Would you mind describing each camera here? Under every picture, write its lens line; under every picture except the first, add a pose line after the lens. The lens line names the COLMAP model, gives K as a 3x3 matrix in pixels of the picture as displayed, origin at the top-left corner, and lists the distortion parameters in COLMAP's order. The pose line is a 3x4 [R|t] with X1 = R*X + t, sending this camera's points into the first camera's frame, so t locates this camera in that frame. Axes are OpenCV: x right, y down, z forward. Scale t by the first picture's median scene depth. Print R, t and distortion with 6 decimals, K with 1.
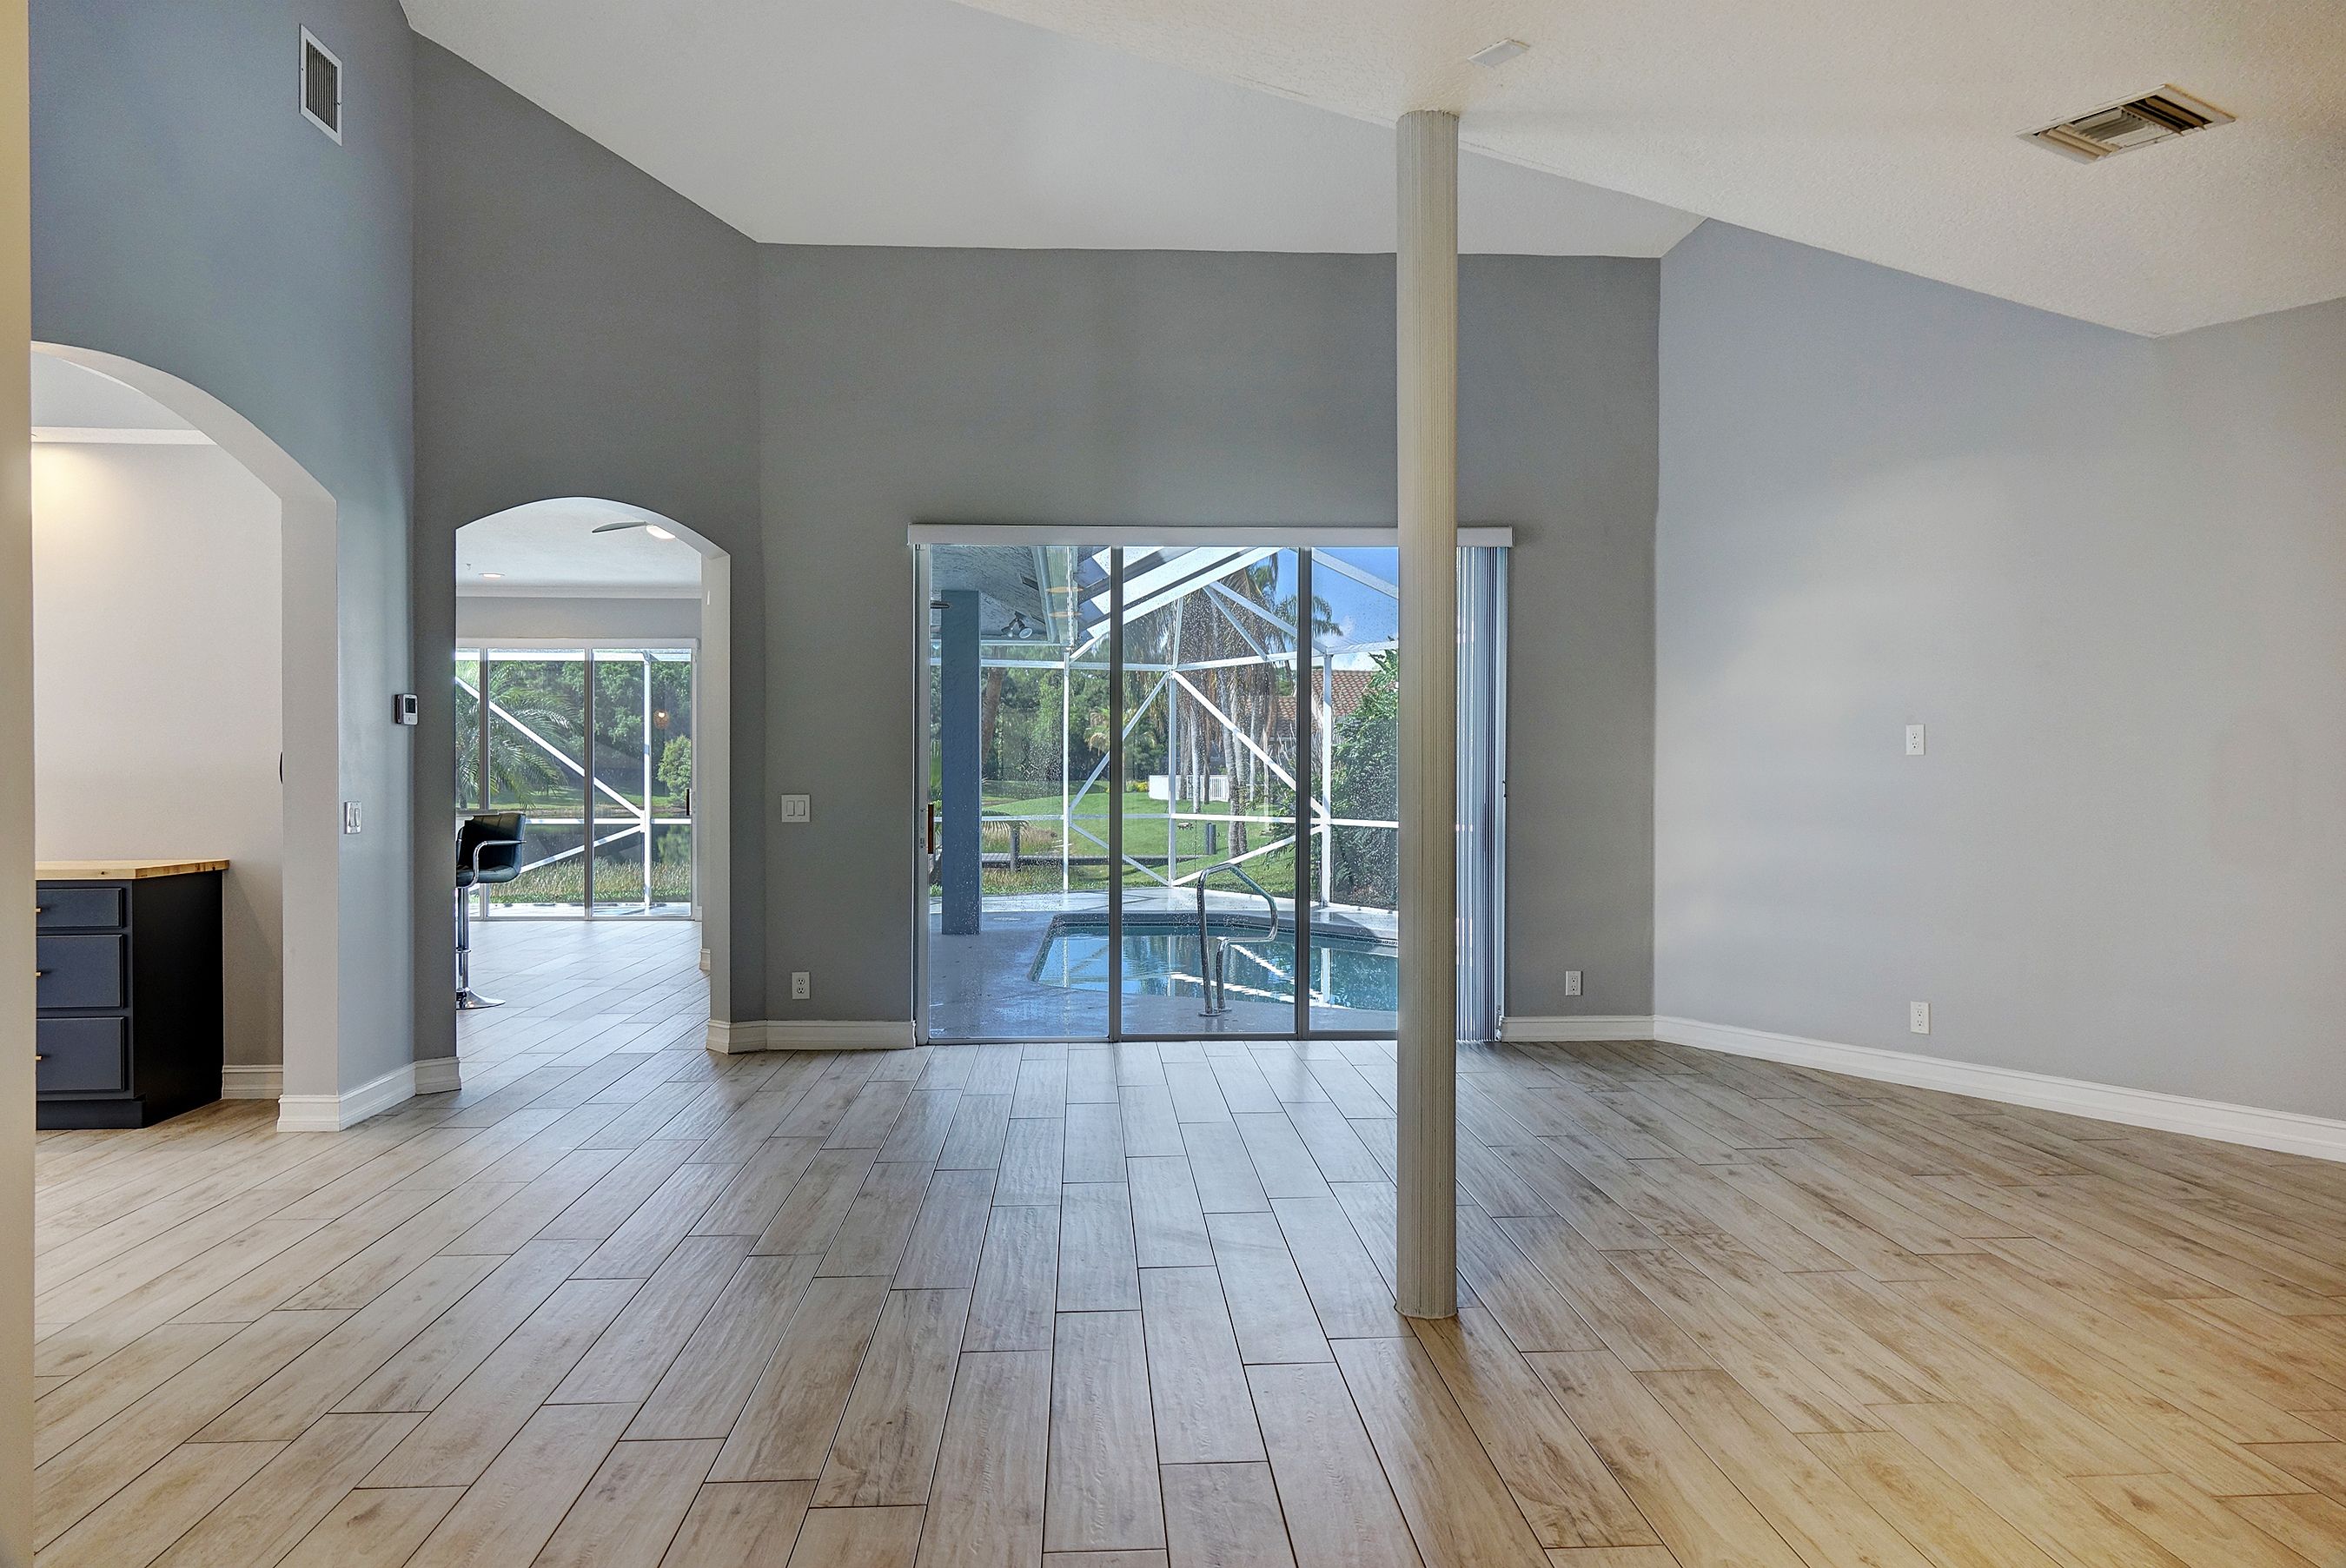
lens RADIAL K [[1644.4, 0, 1179.9], [0, 1644.4, 780.2], [0, 0, 1]] dist [0.002482, 0.007533]
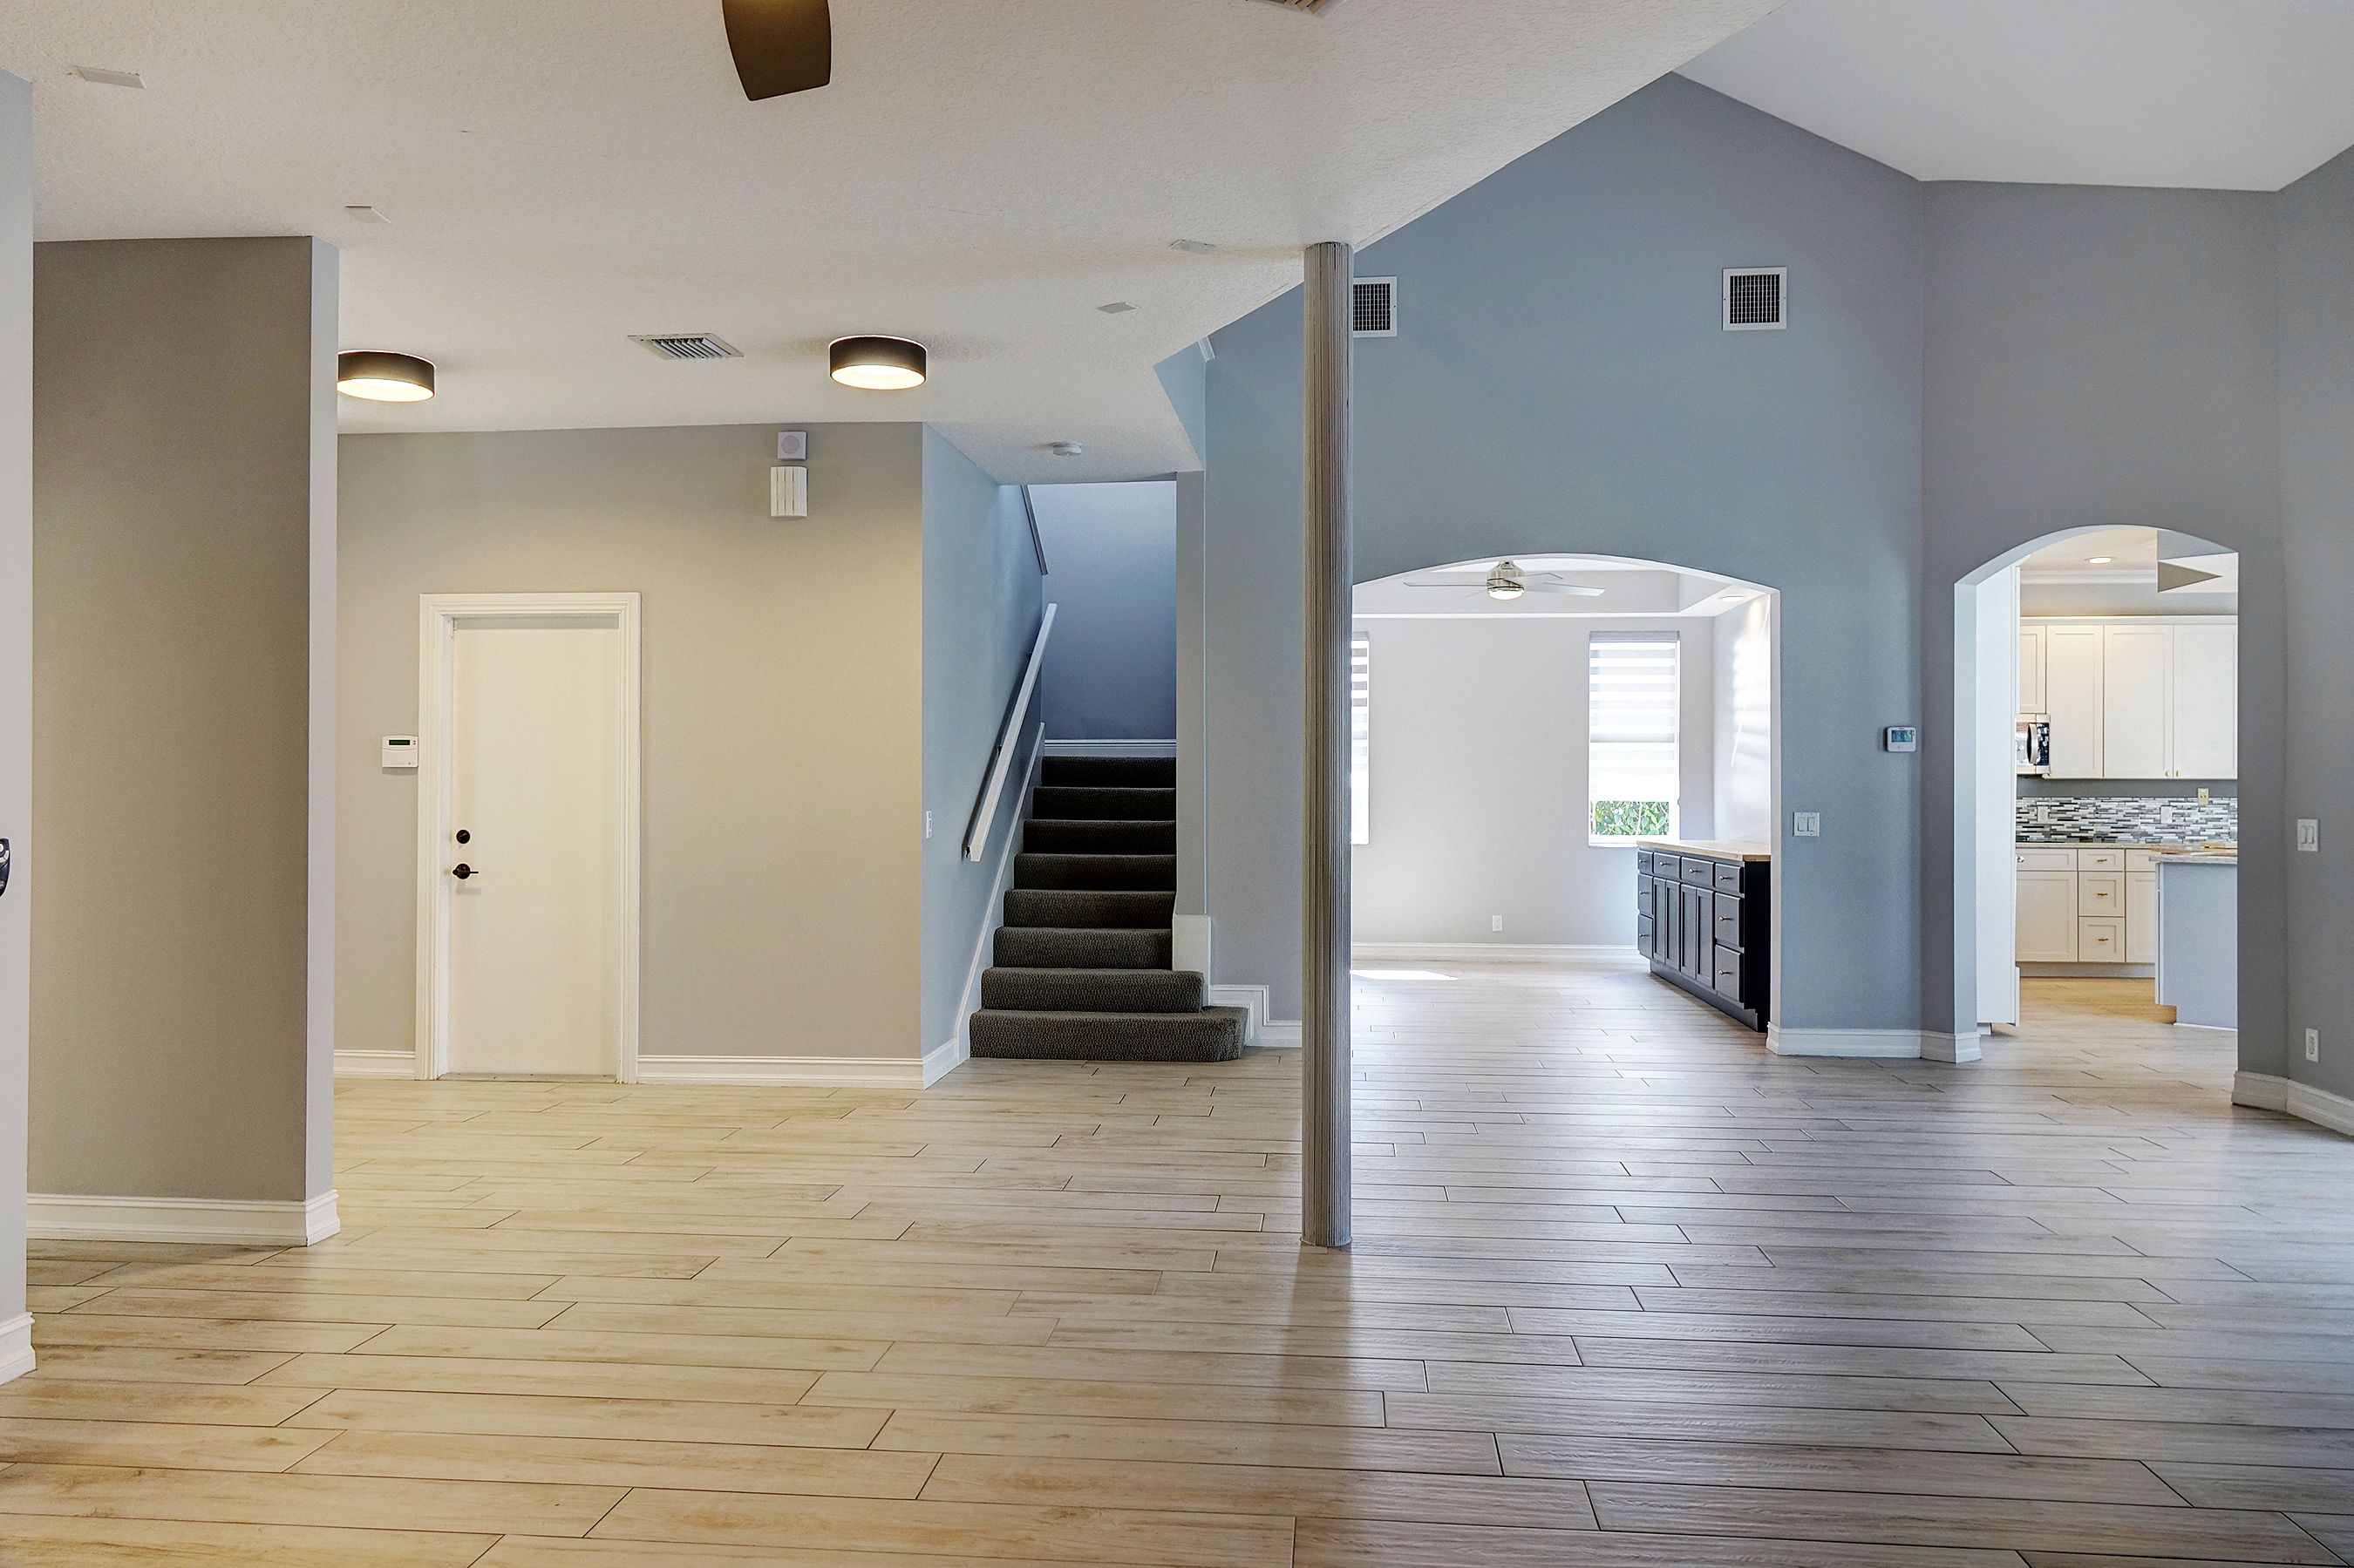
lens RADIAL K [[1649.9, 0, 1183.9], [0, 1649.9, 780.2], [0, 0, 1]] dist [0.002482, 0.007533]
pose [[-0.156266, -0.003299, -0.987709, 0.810100], [-0.008942, 0.999958, -0.001925, -0.004869], [0.987674, 0.008531, -0.156289, 0.650574]]
